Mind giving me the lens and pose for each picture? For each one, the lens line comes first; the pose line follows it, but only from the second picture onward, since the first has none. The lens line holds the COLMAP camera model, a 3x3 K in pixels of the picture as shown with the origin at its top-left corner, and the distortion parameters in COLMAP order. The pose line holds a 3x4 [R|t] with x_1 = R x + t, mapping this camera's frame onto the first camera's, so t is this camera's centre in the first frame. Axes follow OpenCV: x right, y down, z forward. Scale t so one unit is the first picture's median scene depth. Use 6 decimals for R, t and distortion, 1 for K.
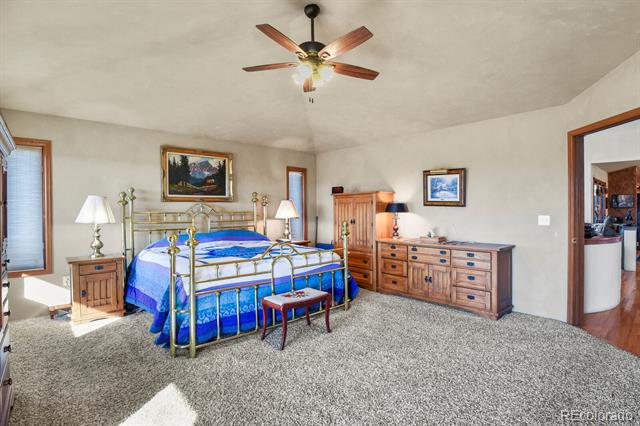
lens RADIAL K [[319.2, 0, 321.1], [0, 319.2, 214.2], [0, 0, 1]] dist [-0.015749, -0.009782]
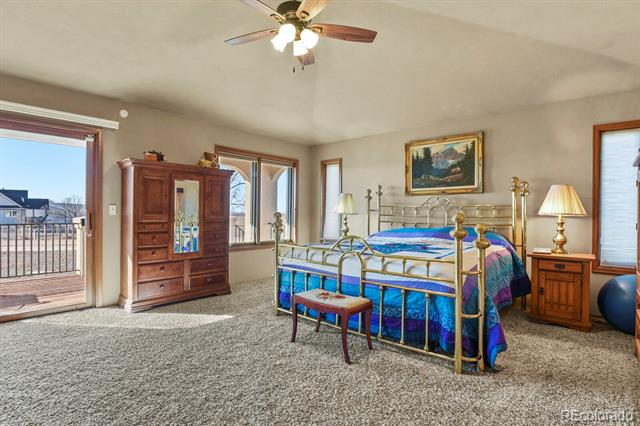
lens RADIAL K [[319.2, 0, 321.1], [0, 319.2, 214.2], [0, 0, 1]] dist [-0.015749, -0.009782]
pose [[0.118230, 0.010463, -0.992931, 0.502066], [-0.019051, 0.999784, 0.008267, 0.017464], [0.992803, 0.017939, 0.118404, 0.574549]]
